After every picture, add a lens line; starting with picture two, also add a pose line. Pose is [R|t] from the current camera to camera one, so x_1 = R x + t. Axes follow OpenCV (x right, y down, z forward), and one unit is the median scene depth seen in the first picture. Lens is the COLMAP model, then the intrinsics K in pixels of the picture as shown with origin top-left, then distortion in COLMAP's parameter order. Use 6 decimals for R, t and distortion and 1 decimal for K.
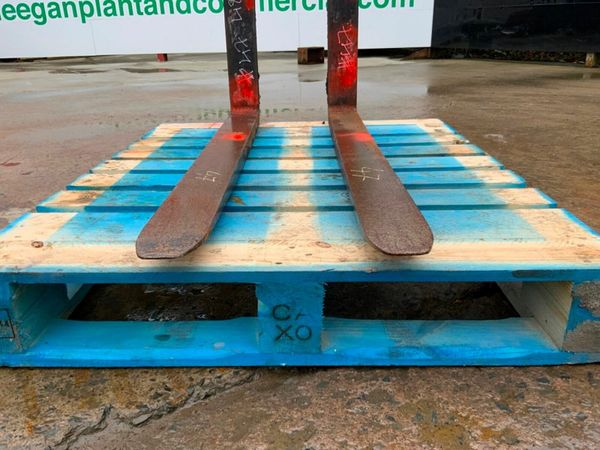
lens RADIAL K [[498.1, 0, 301.2], [0, 498.1, 224.4], [0, 0, 1]] dist [0.067820, -0.131387]
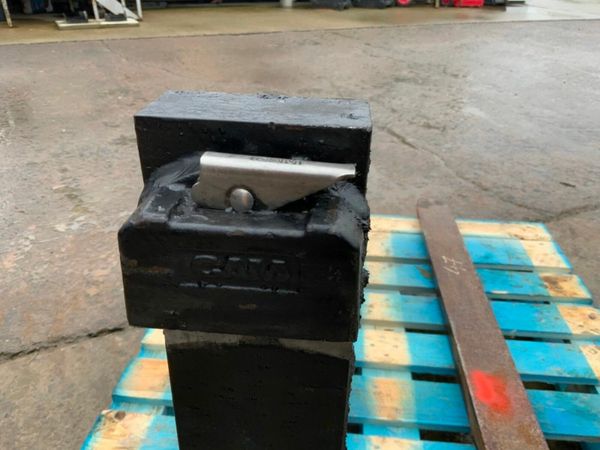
lens RADIAL K [[502.5, 0, 300.0], [0, 502.5, 225.0], [0, 0, 1]] dist [0.062013, -0.132568]
pose [[-0.996171, -0.041805, 0.076786, 0.111606], [0.031900, 0.643922, 0.764426, -1.337342], [-0.081402, 0.763948, -0.640123, 2.102524]]
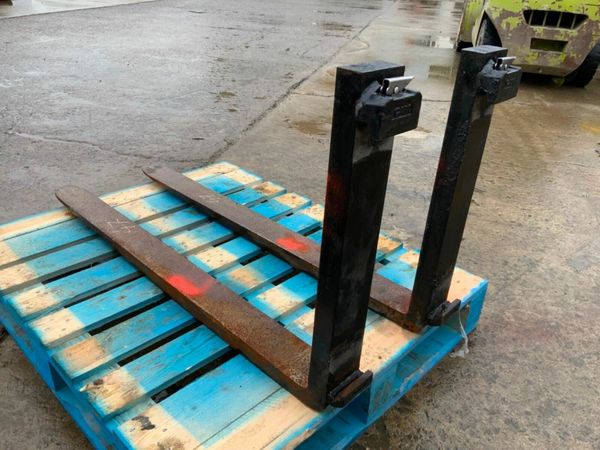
lens RADIAL K [[498.1, 0, 301.2], [0, 498.1, 224.4], [0, 0, 1]] dist [0.067820, -0.131387]
pose [[-0.690046, 0.320159, -0.649103, 0.877201], [-0.303604, 0.686079, 0.661151, -1.509401], [0.657009, 0.653295, -0.376224, 2.294551]]
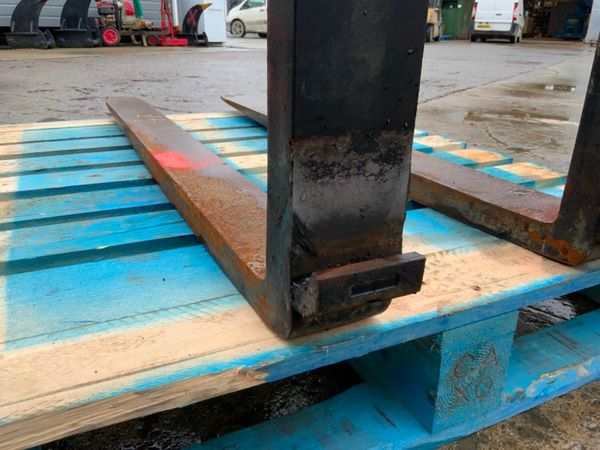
lens RADIAL K [[498.1, 0, 301.2], [0, 498.1, 224.4], [0, 0, 1]] dist [0.067820, -0.131387]
pose [[-0.894292, 0.163730, -0.416455, 0.401571], [-0.166692, 0.741788, 0.649588, -0.853905], [0.415278, 0.650341, -0.636082, 2.409478]]
